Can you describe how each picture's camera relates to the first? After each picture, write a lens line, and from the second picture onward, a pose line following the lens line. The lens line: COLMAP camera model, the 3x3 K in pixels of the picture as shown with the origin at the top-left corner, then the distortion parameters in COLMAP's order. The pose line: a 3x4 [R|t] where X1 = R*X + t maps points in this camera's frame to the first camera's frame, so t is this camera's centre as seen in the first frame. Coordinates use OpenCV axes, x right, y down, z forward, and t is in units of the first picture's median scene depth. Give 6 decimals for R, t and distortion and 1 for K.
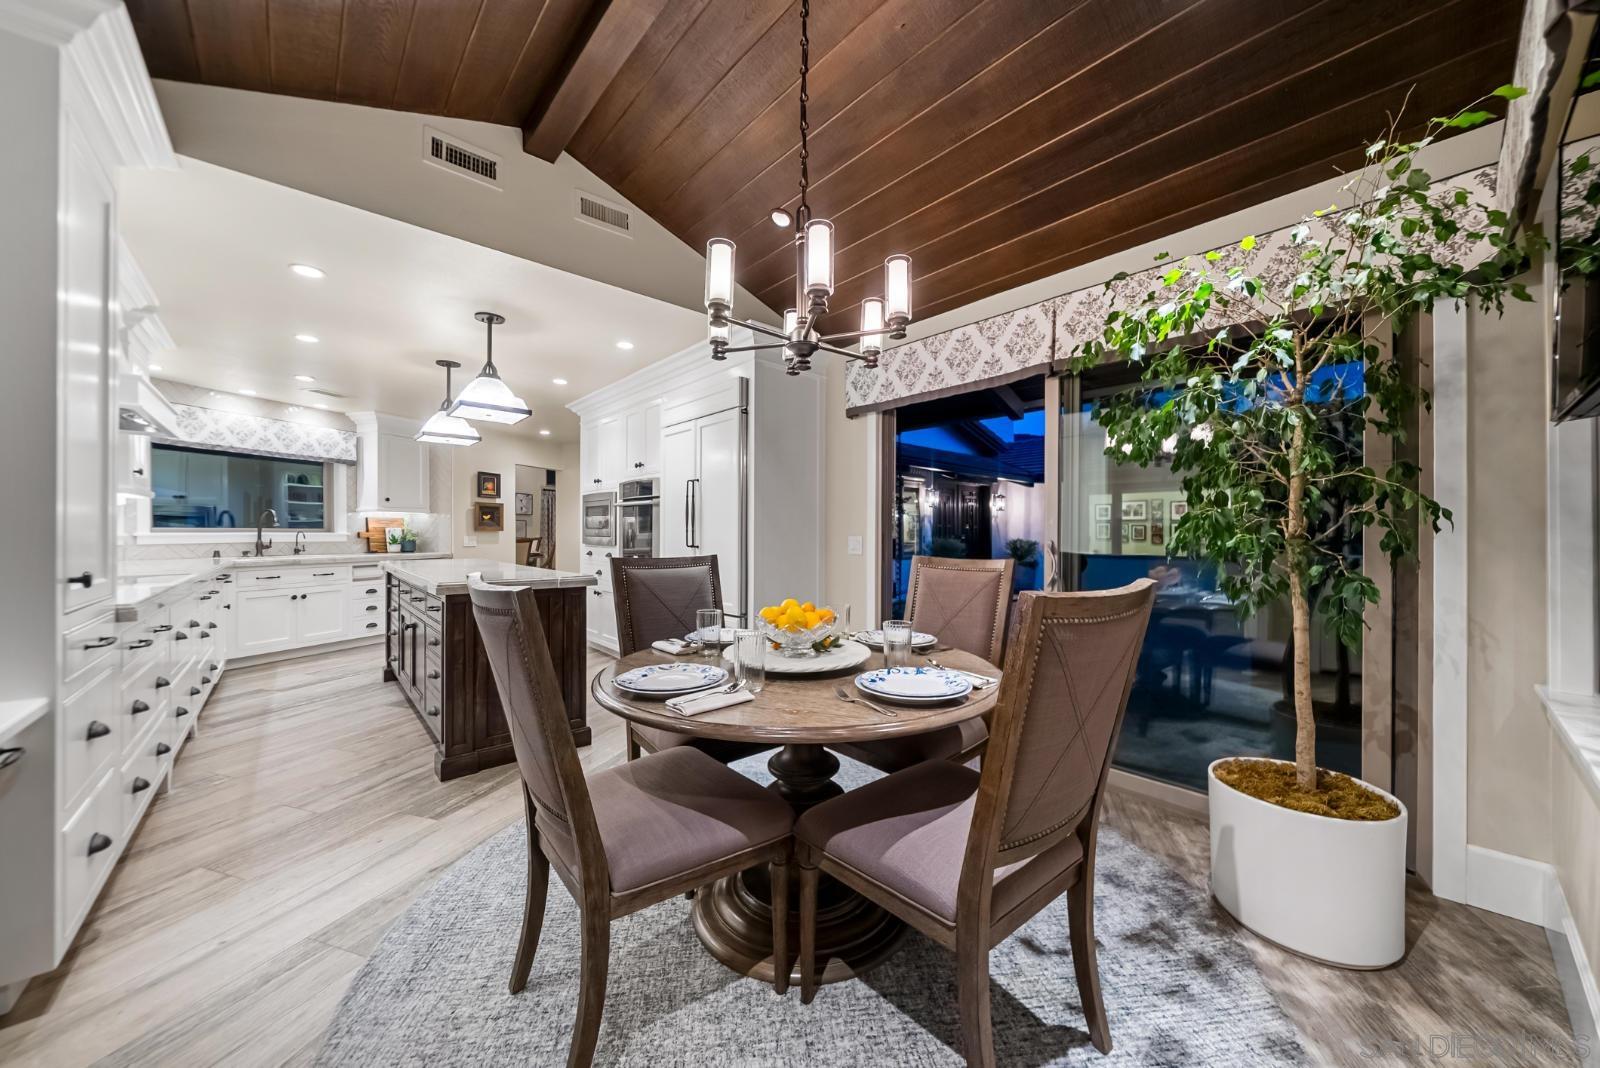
lens RADIAL K [[563.5, 0, 809.8], [0, 563.5, 533.7], [0, 0, 1]] dist [-0.001904, -0.000086]
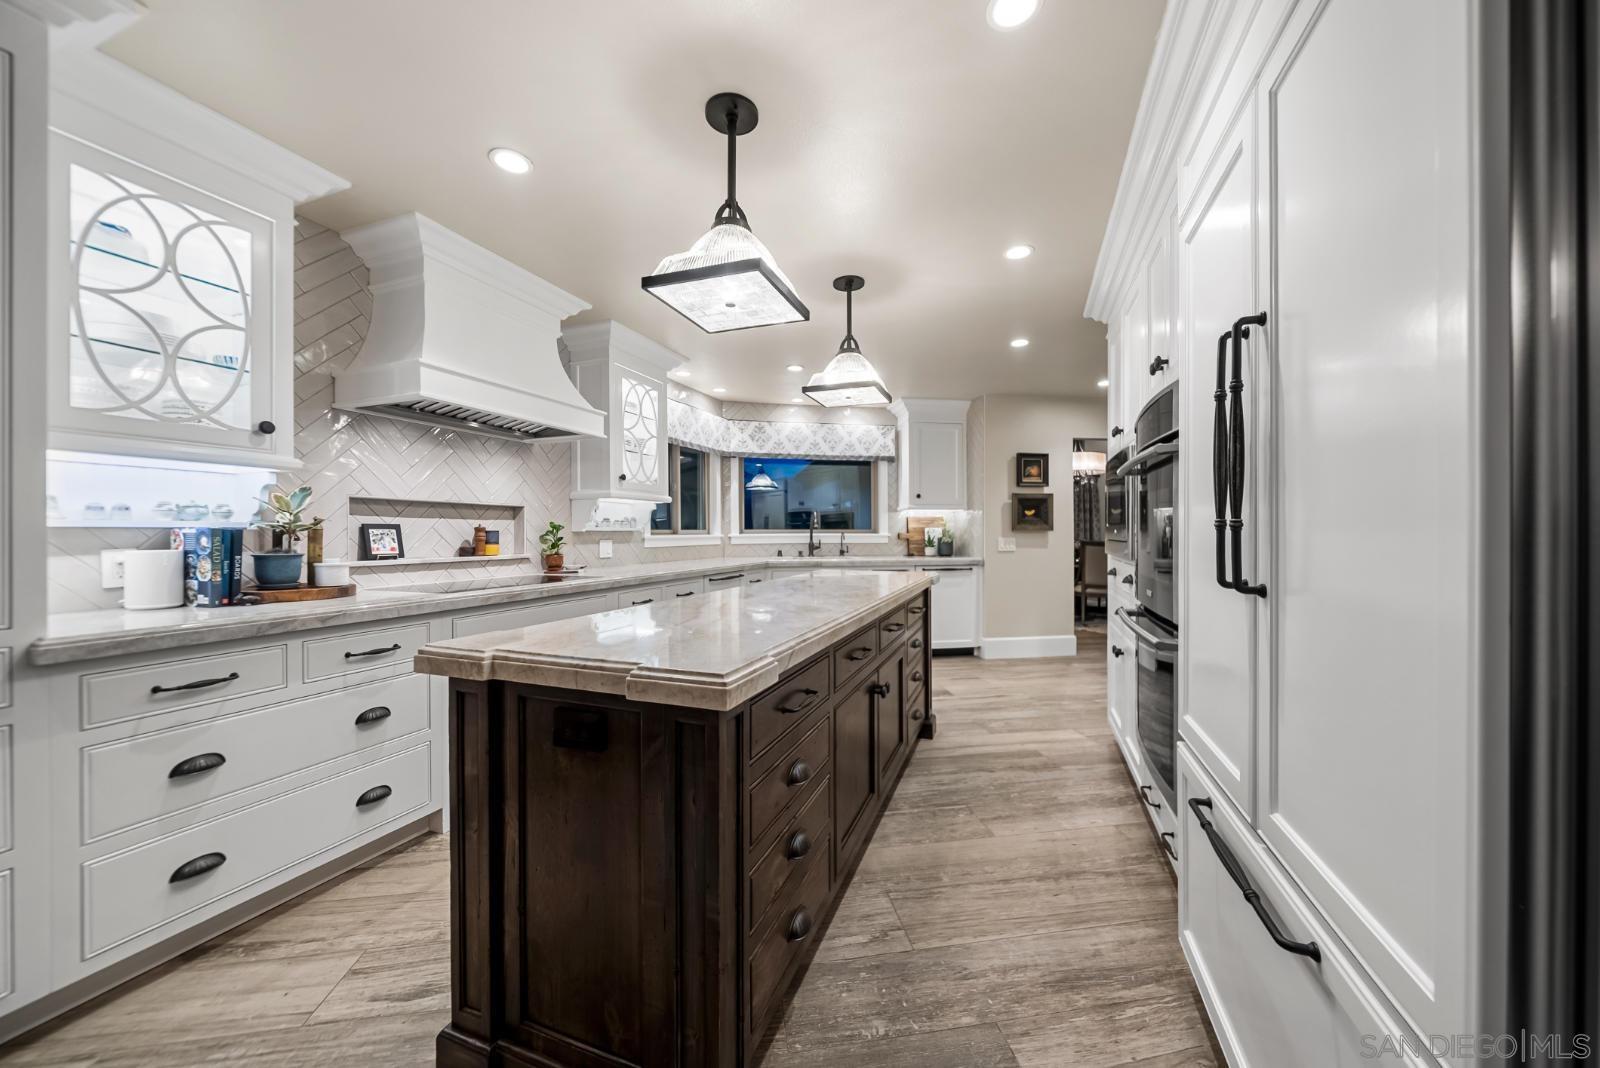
lens RADIAL K [[563.5, 0, 809.8], [0, 563.5, 533.7], [0, 0, 1]] dist [-0.001904, -0.000086]
pose [[0.458176, -0.001808, -0.888859, -0.045043], [0.001331, 0.999998, -0.001348, -0.000909], [0.888860, -0.000565, 0.458178, 0.453201]]
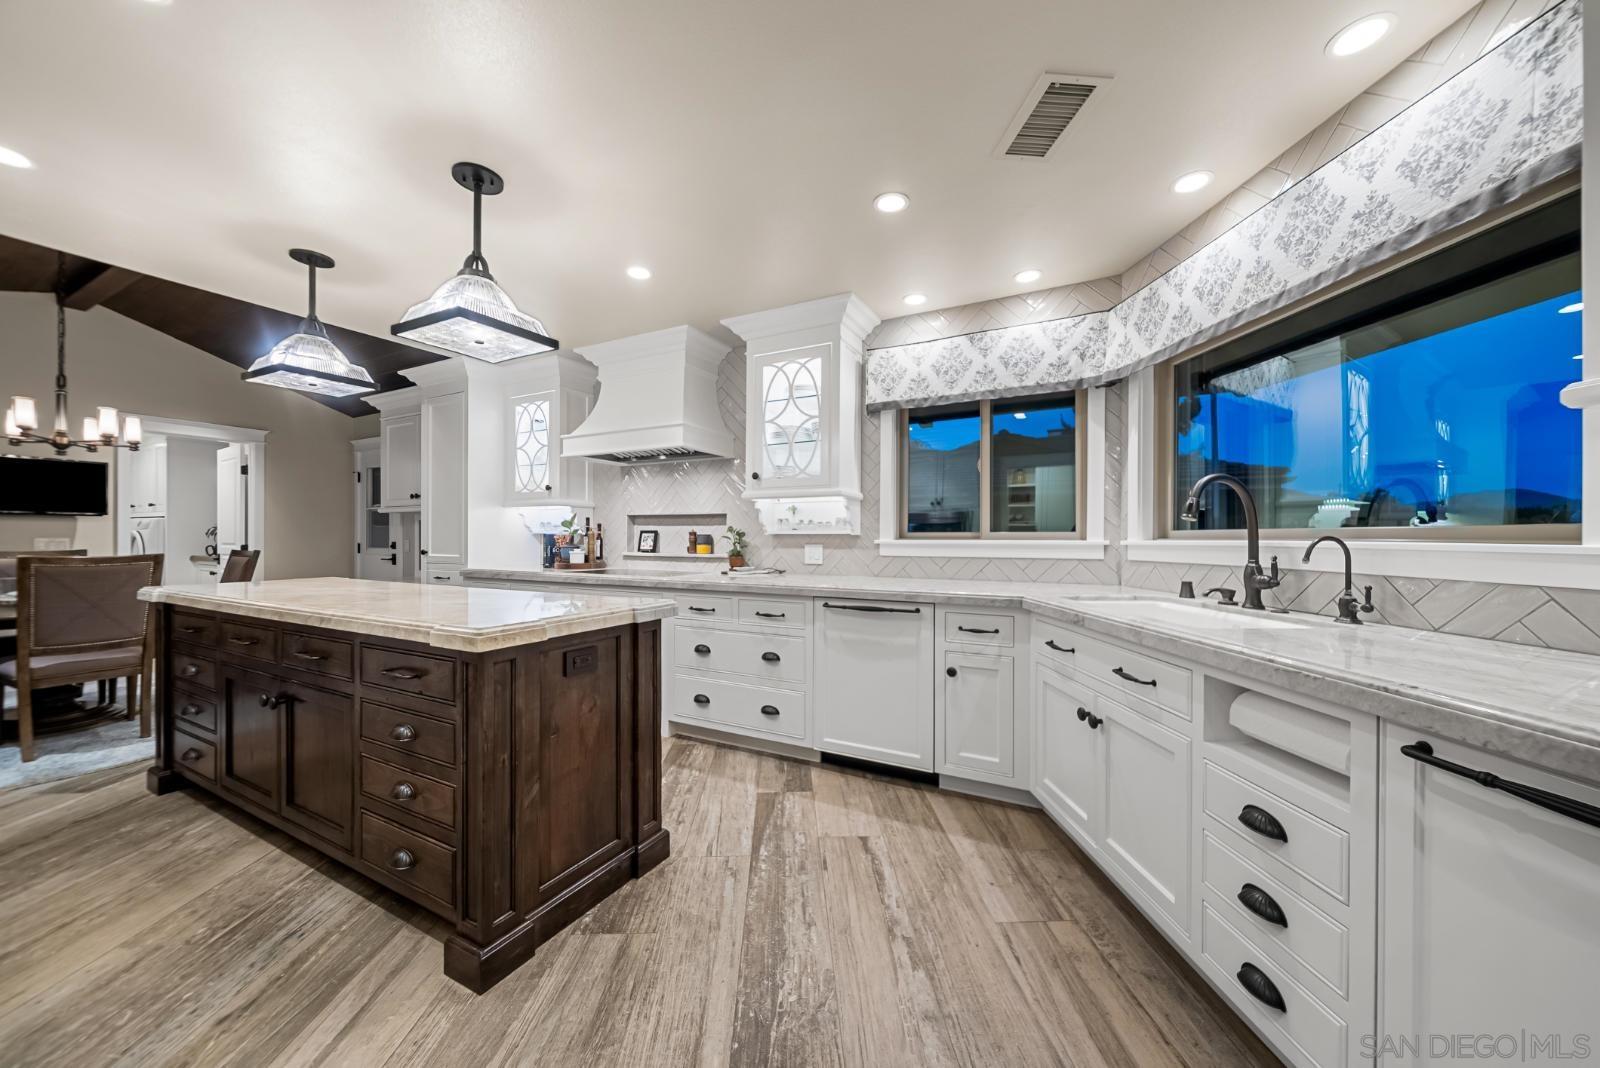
lens RADIAL K [[563.5, 0, 809.8], [0, 563.5, 533.7], [0, 0, 1]] dist [-0.001904, -0.000086]
pose [[-0.939190, -0.006938, -0.343329, -0.522929], [-0.005718, 0.999973, -0.004566, -0.003123], [0.343351, -0.002325, -0.939204, 1.079886]]
